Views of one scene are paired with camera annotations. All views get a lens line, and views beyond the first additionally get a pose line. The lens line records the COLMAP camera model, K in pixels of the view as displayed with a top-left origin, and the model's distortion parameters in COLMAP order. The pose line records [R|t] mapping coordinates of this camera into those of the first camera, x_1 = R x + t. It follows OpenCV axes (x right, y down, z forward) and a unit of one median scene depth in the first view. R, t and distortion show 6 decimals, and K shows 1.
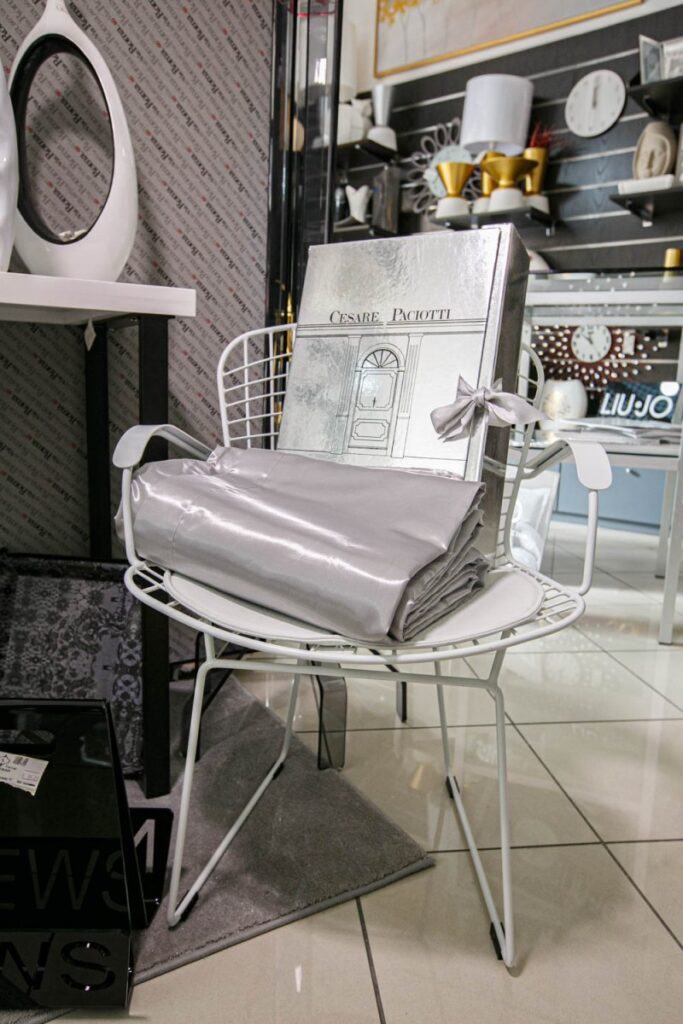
lens RADIAL K [[750.4, 0, 341.5], [0, 750.4, 512.0], [0, 0, 1]] dist [0.018627, 0.009610]
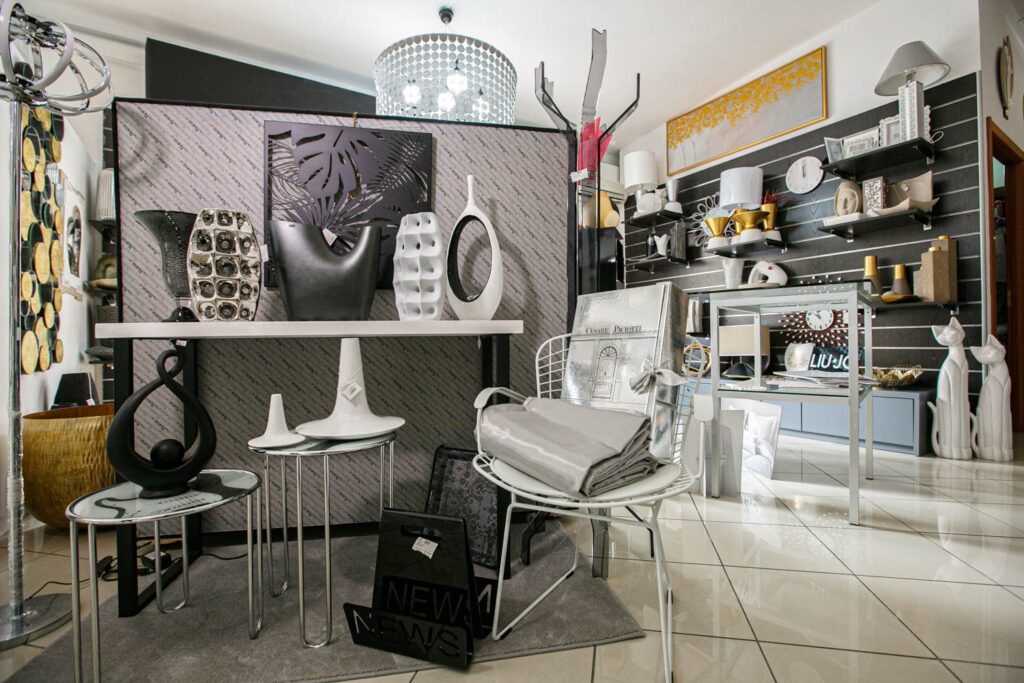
lens RADIAL K [[461.7, 0, 512.0], [0, 461.7, 341.5], [0, 0, 1]] dist [-0.024891, 0.000105]
pose [[0.943247, -0.043336, -0.329251, 0.082666], [-0.017685, 0.983487, -0.180110, -0.003422], [0.331620, 0.175712, 0.926905, -0.079683]]
